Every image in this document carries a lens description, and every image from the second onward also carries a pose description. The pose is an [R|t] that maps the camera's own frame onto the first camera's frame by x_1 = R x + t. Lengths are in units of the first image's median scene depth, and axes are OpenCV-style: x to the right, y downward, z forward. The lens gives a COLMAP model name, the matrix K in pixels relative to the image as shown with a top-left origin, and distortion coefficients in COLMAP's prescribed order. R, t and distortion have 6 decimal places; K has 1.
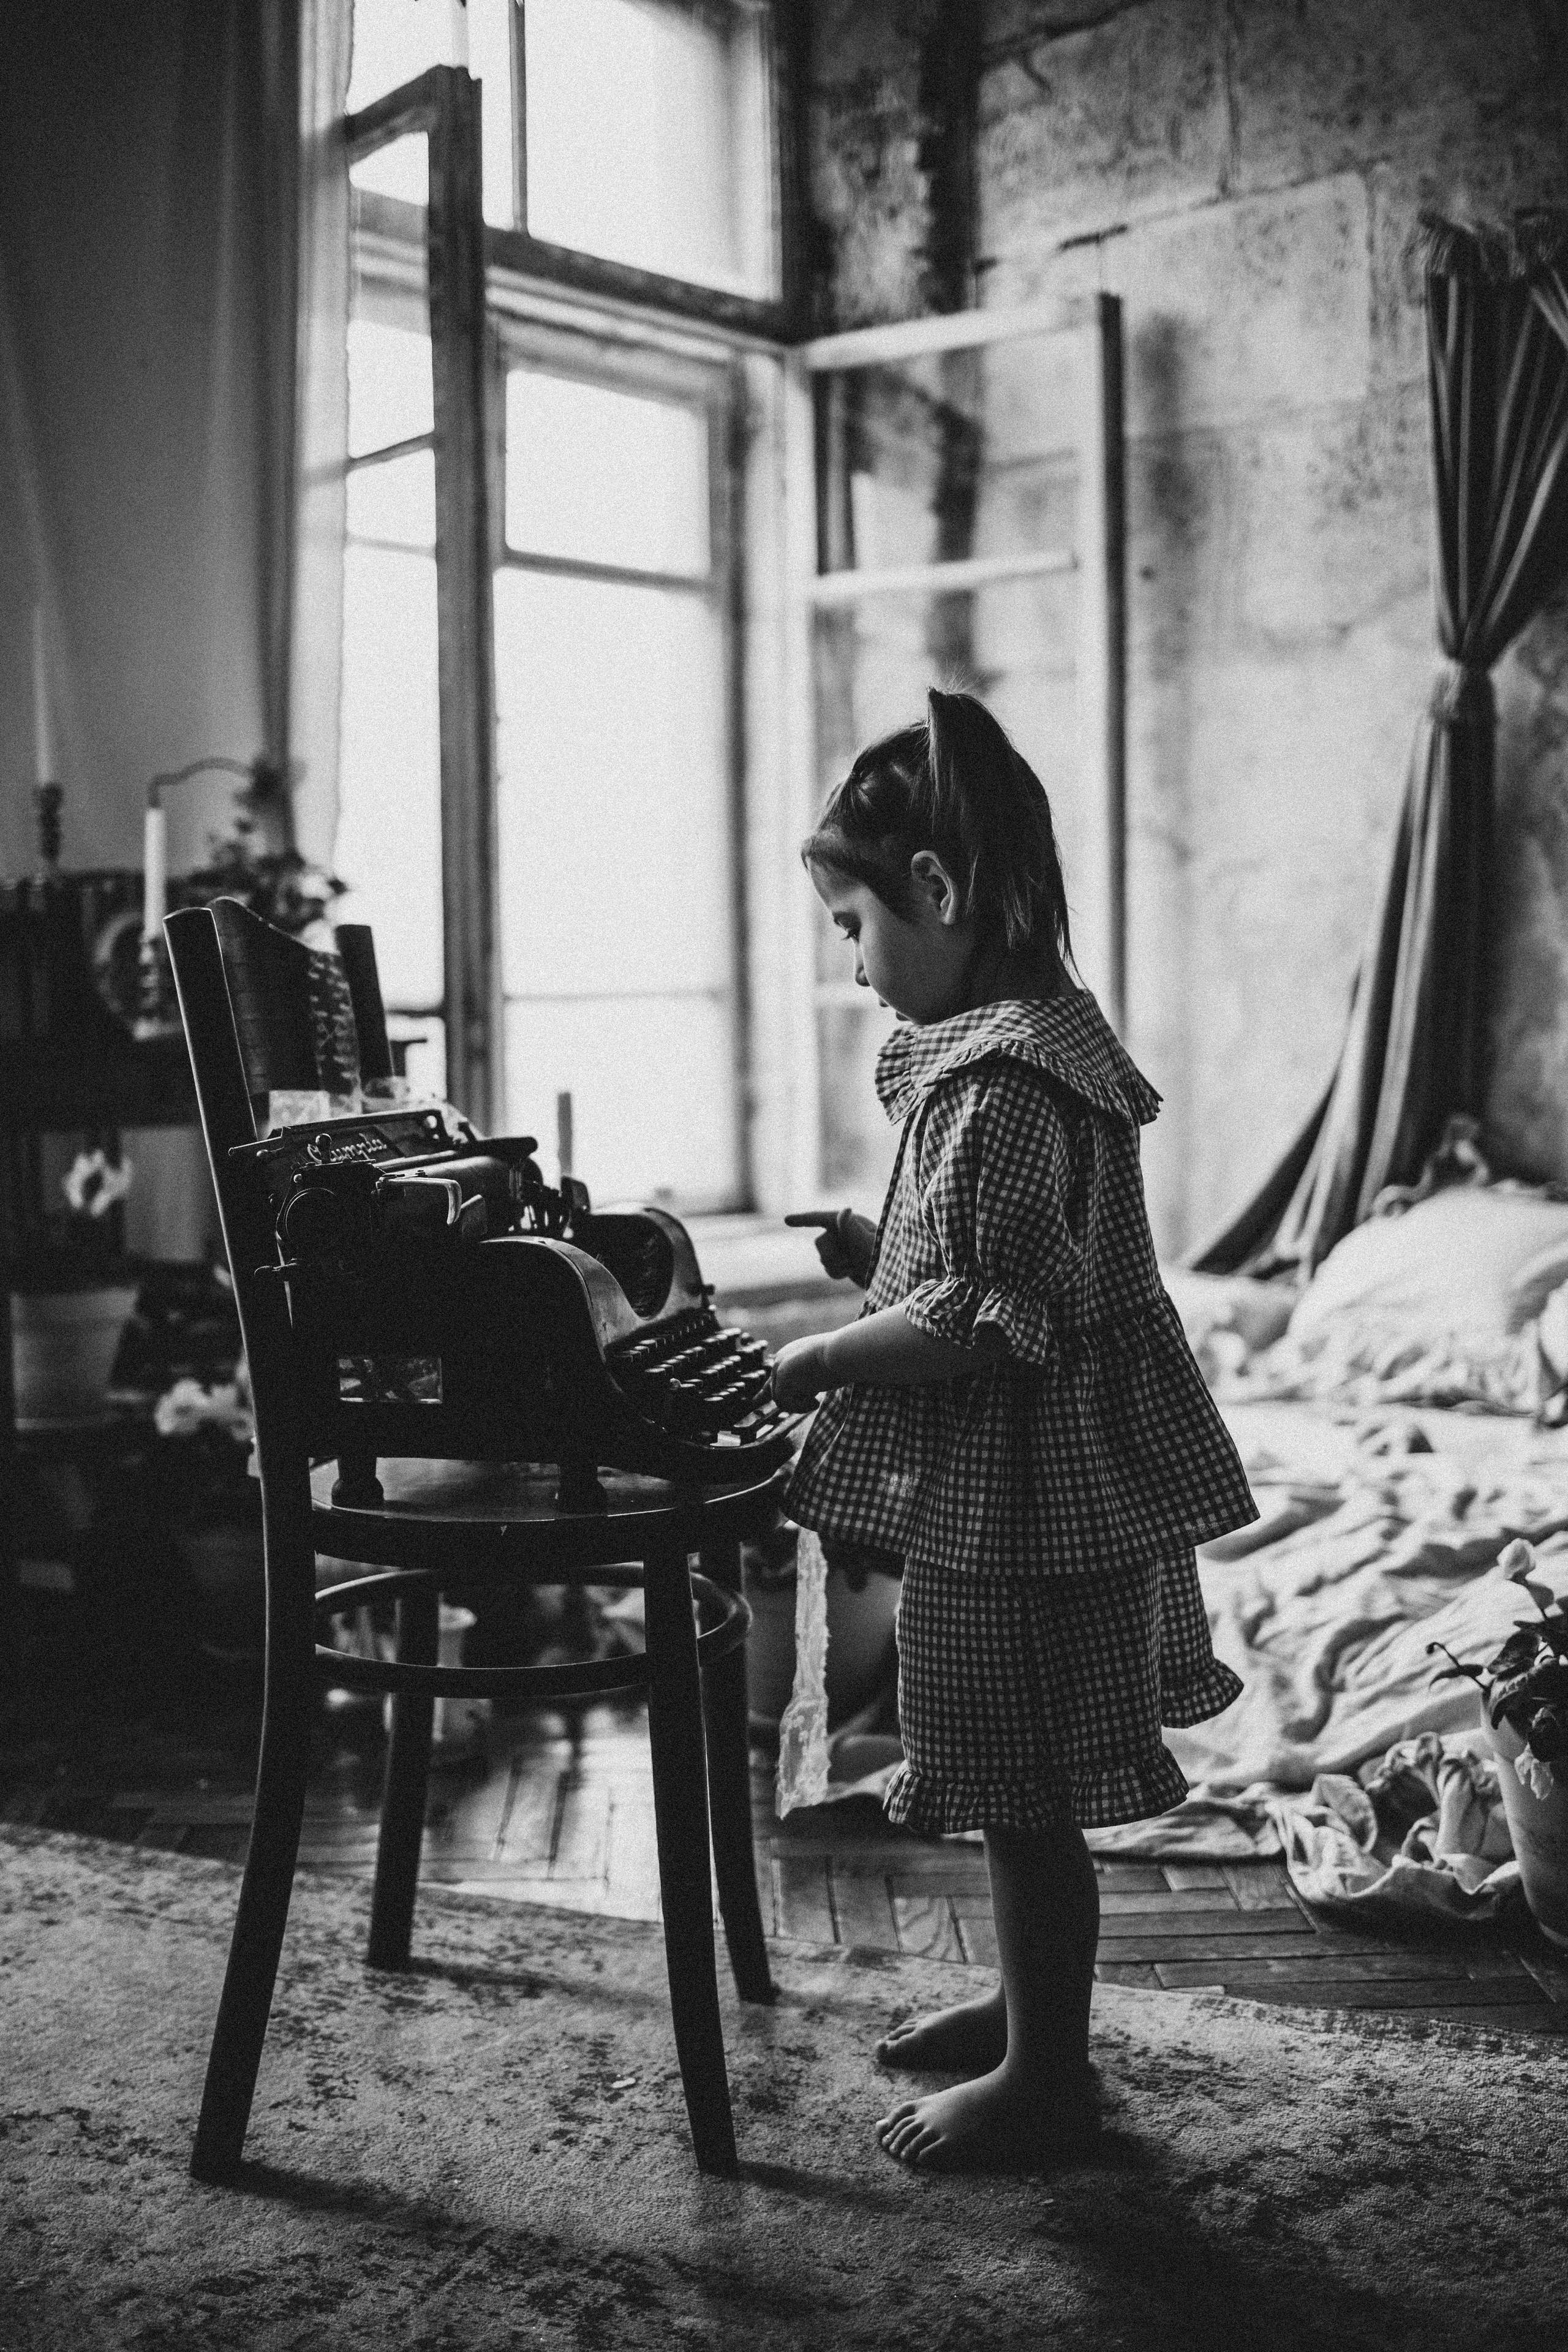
lens RADIAL K [[2364.3, 0, 784.0], [0, 2364.3, 1176.0], [0, 0, 1]] dist [-0.060896, 0.011848]
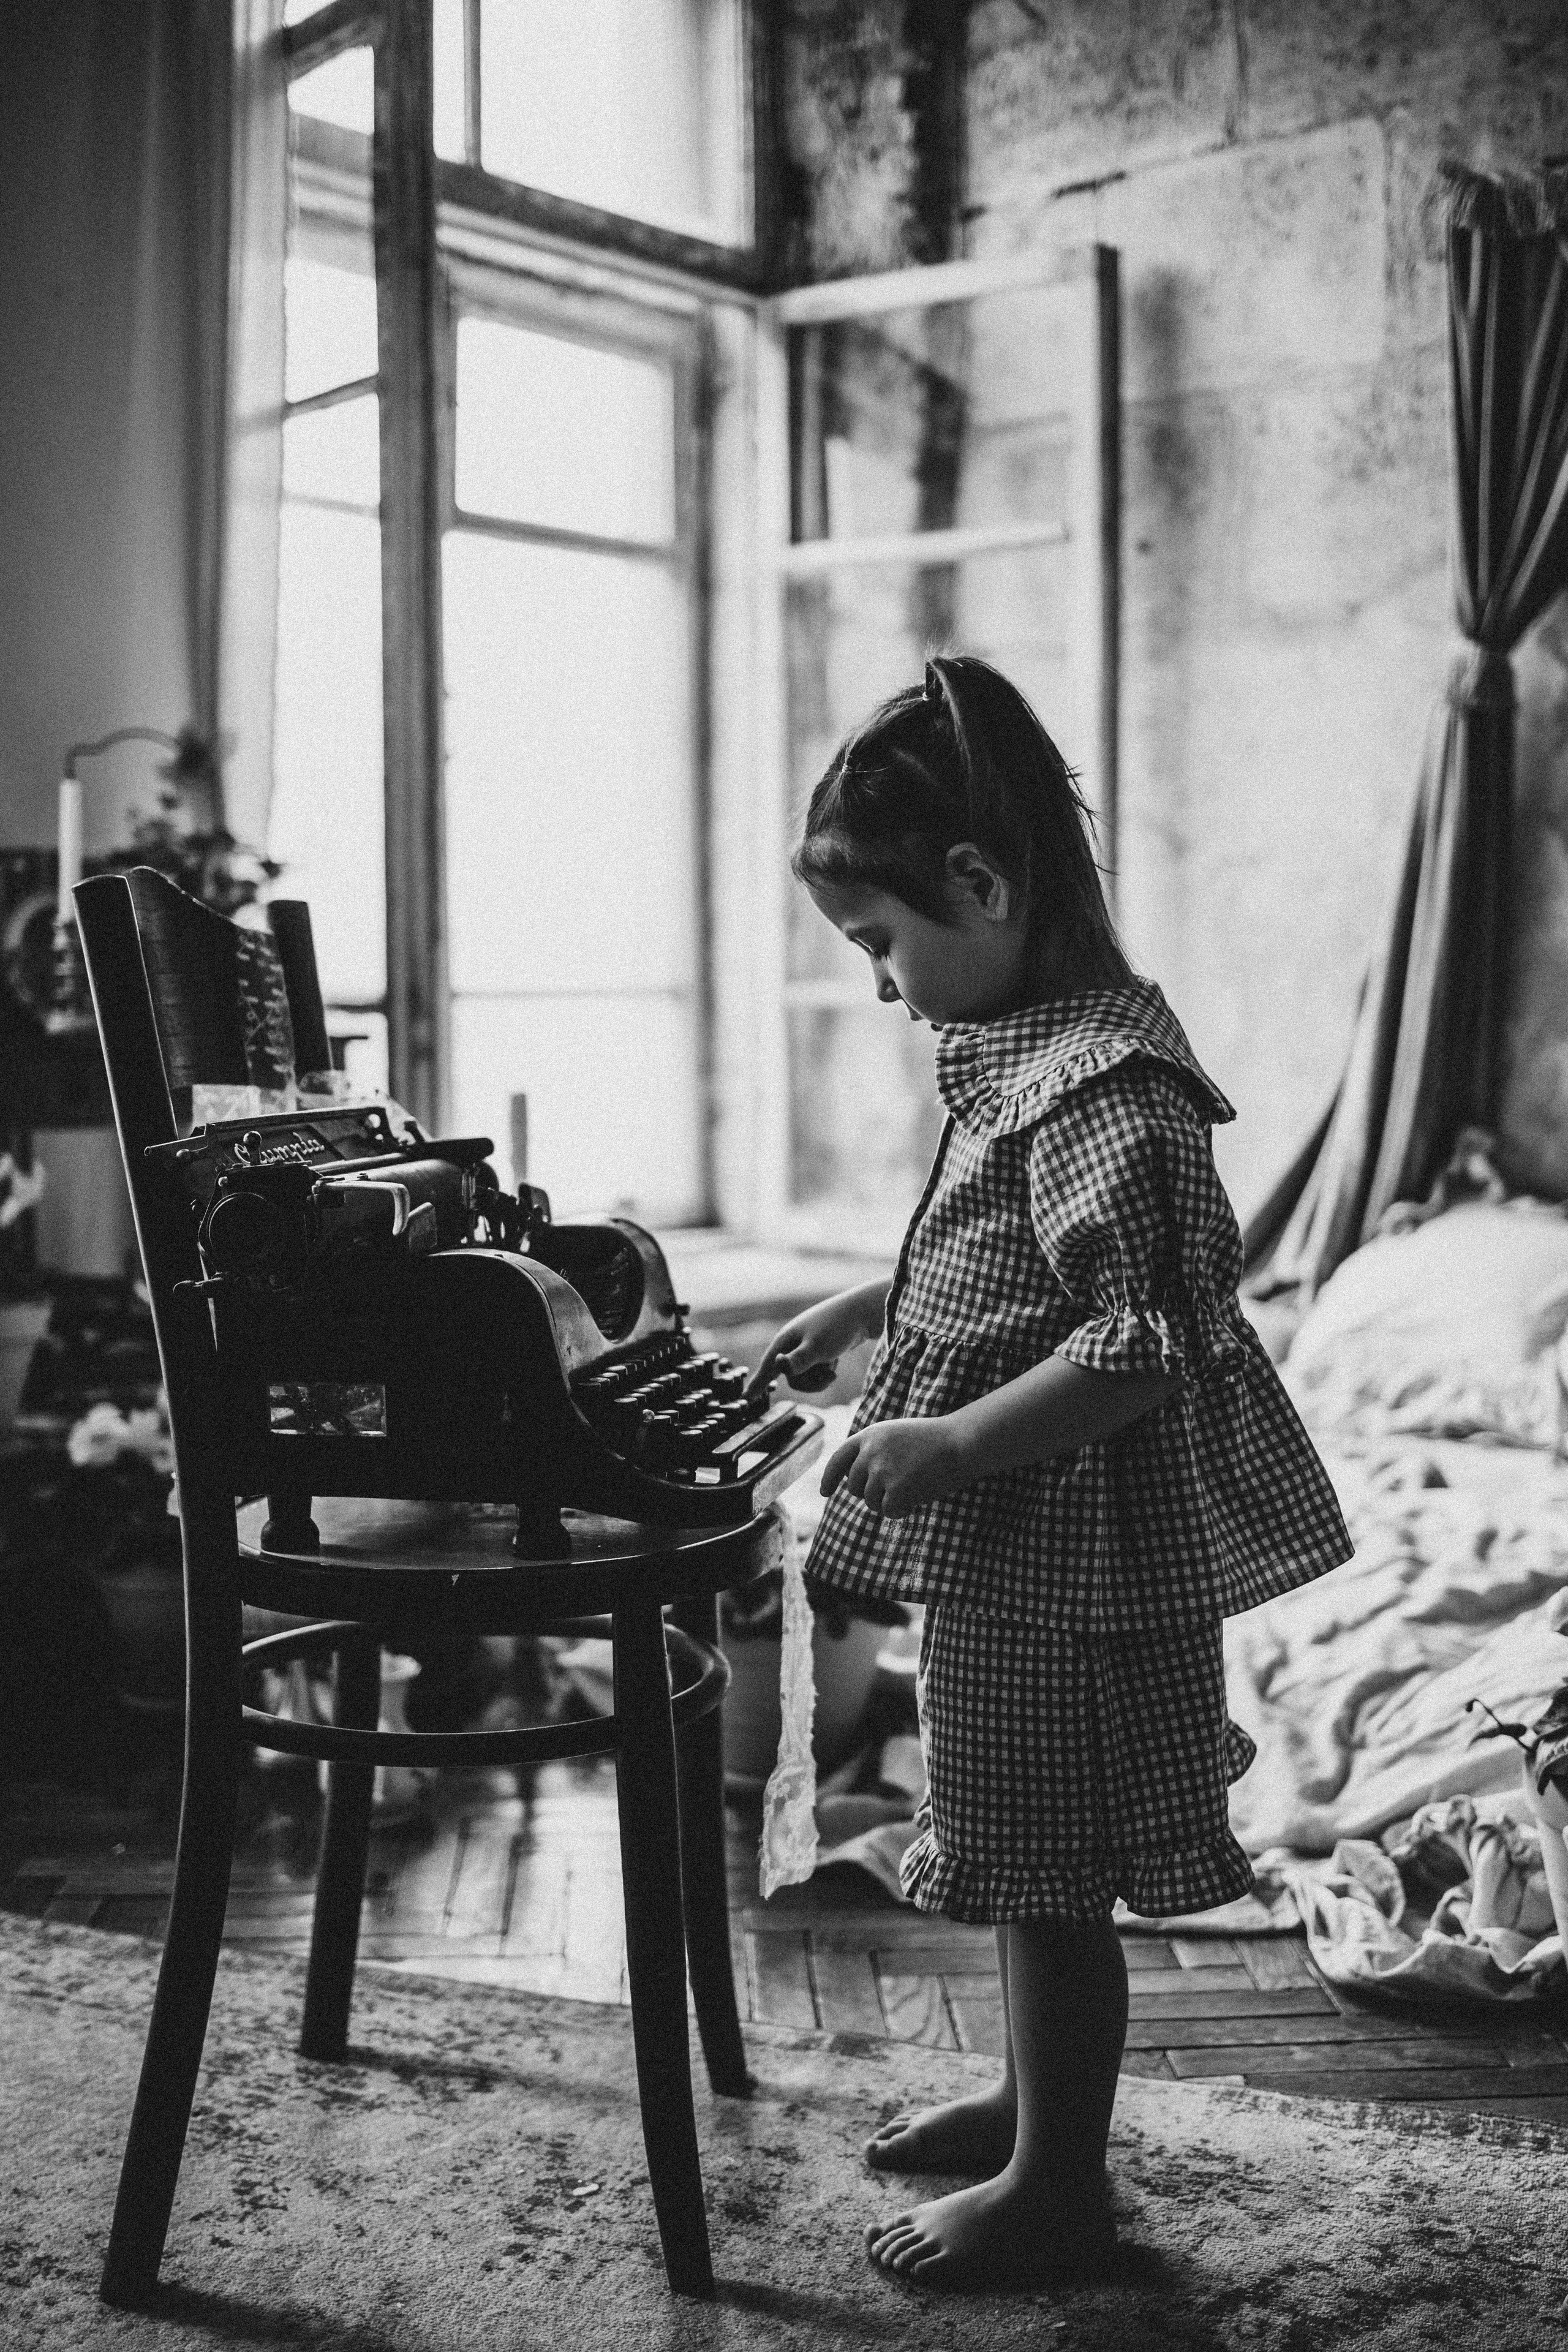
lens RADIAL K [[2467.4, 0, 817.4], [0, 2467.4, 1234.7], [0, 0, 1]] dist [-0.059897, 0.006149]
pose [[0.999484, 0.006190, 0.031528, -0.004901], [-0.006743, 0.999825, 0.017473, 0.001238], [-0.031414, -0.017677, 0.999350, 0.027990]]
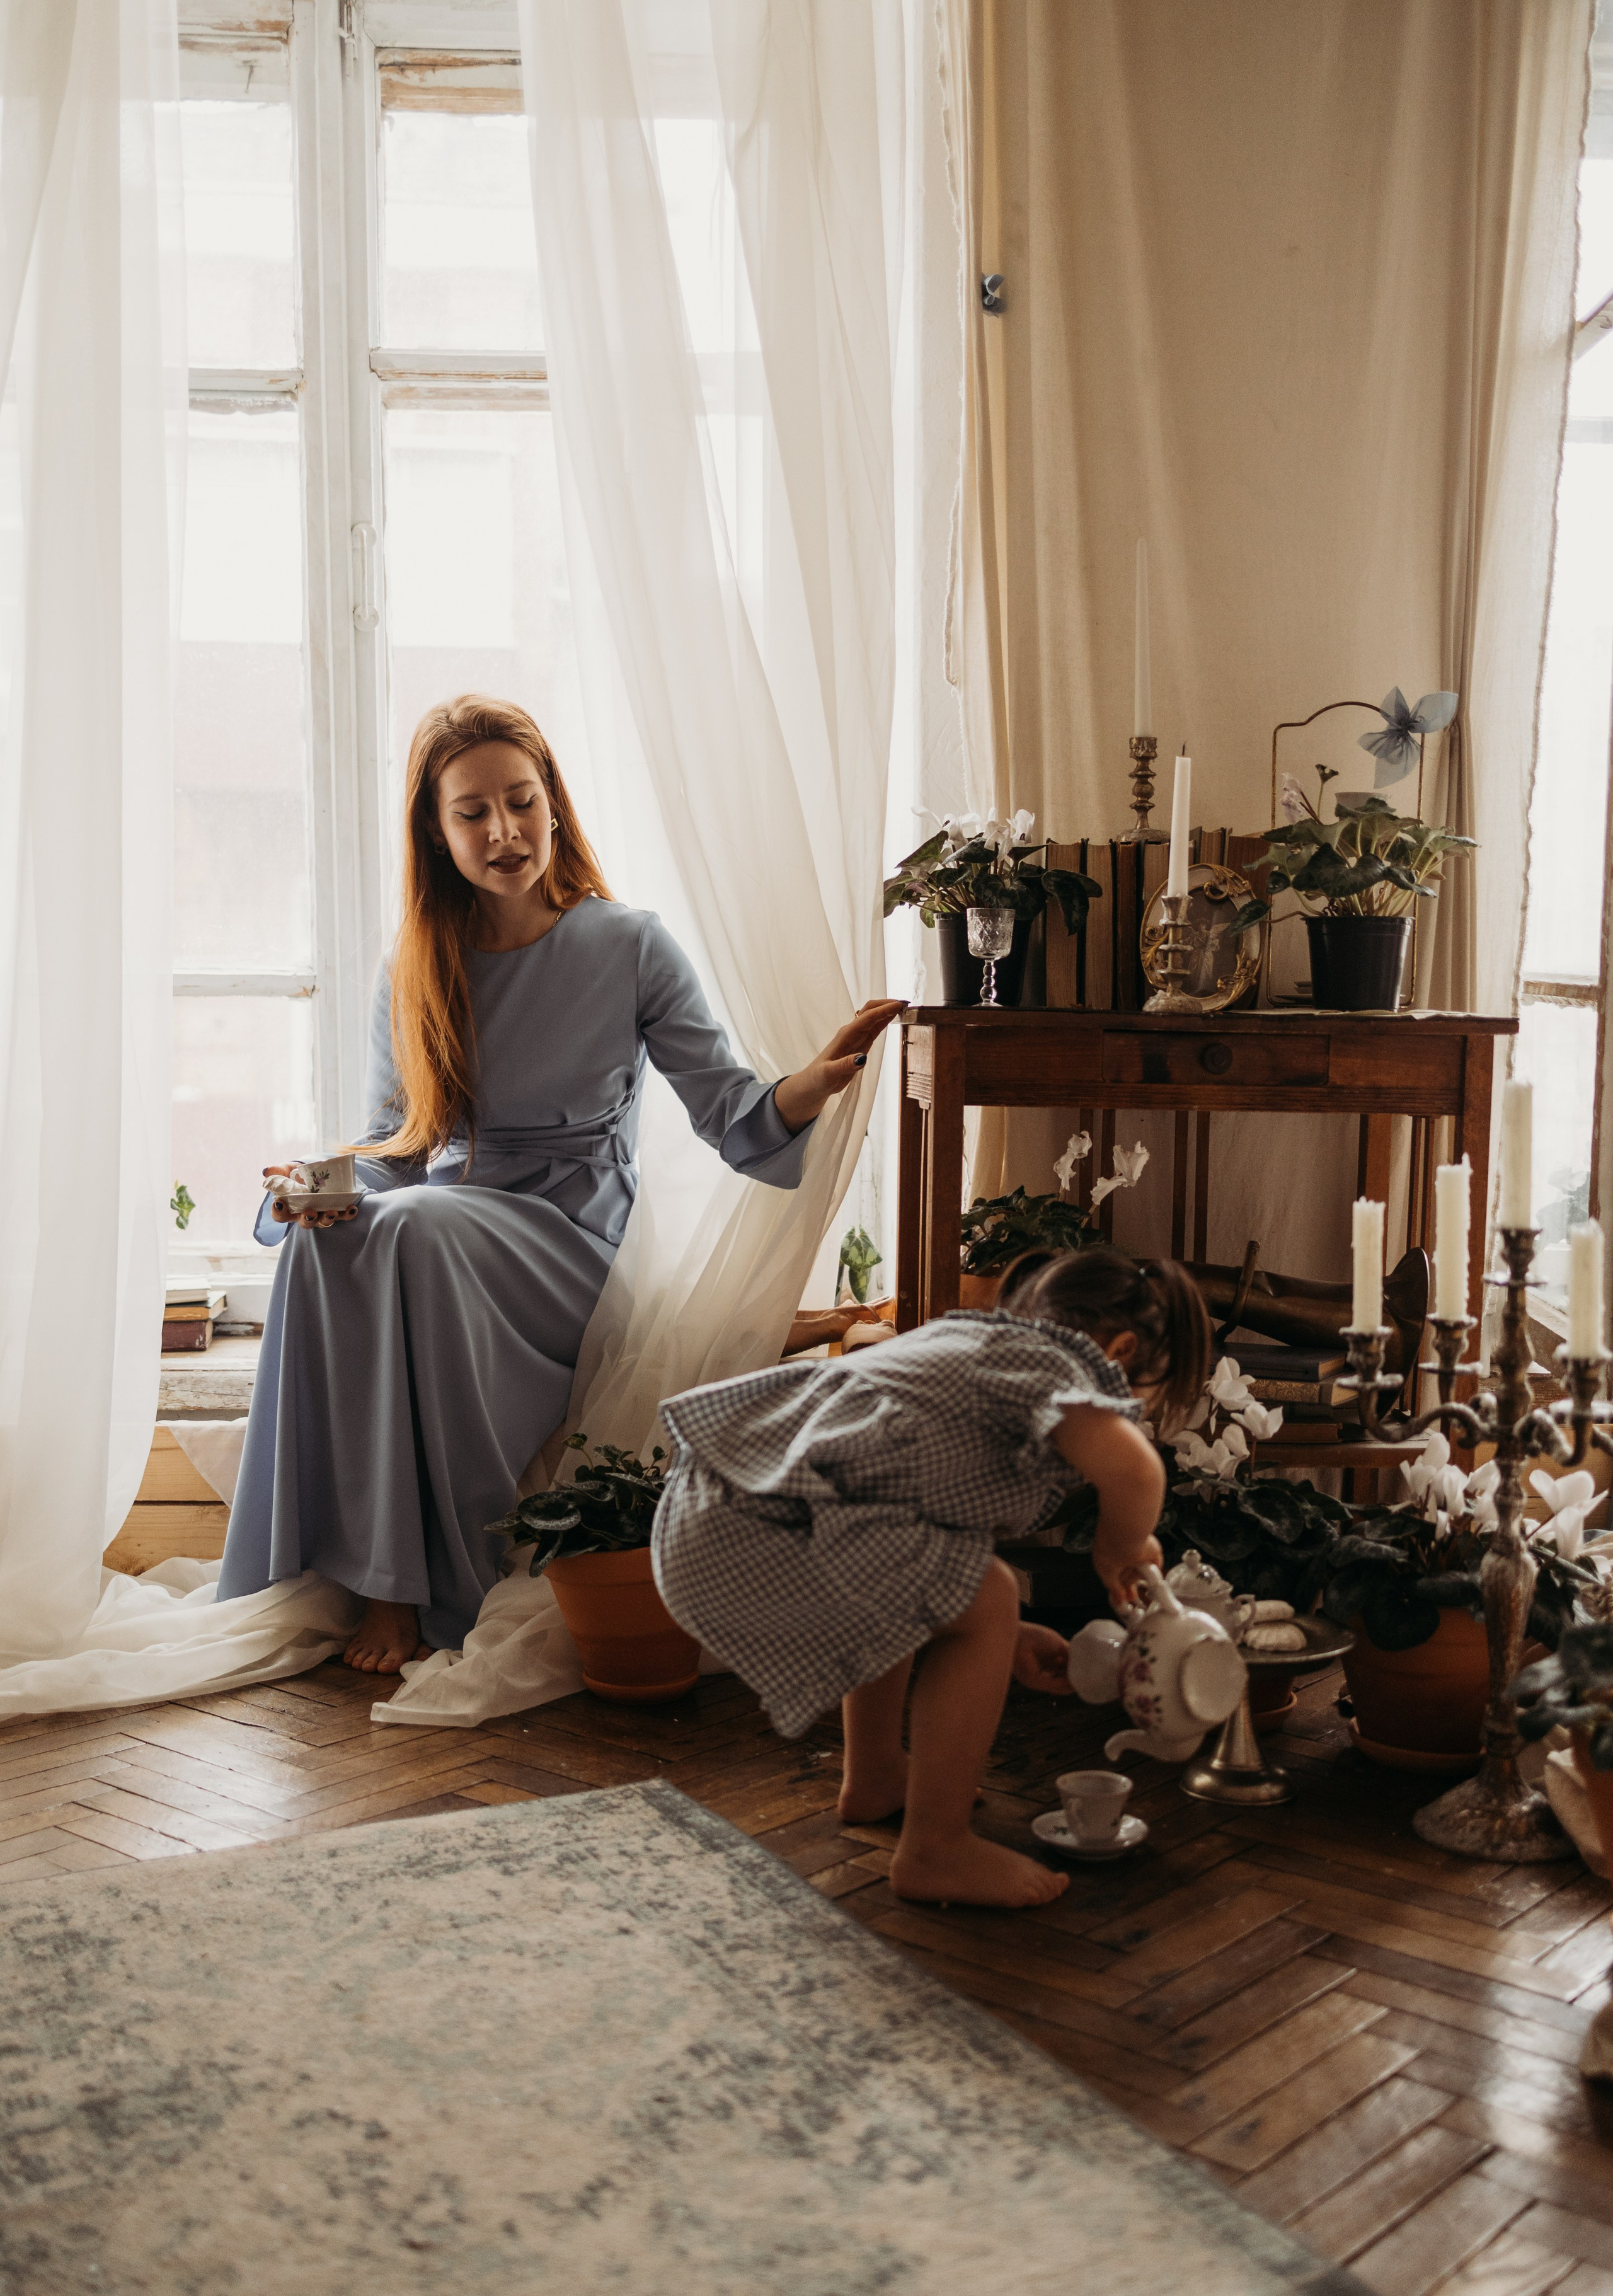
lens RADIAL K [[2404.6, 0, 801.7], [0, 2404.6, 1224.4], [0, 0, 1]] dist [0.005626, -0.000645]
pose [[0.738492, 0.082651, -0.669178, 0.185365], [-0.071871, 0.996454, 0.043758, -0.005546], [0.670421, 0.015779, 0.741813, 0.167337]]
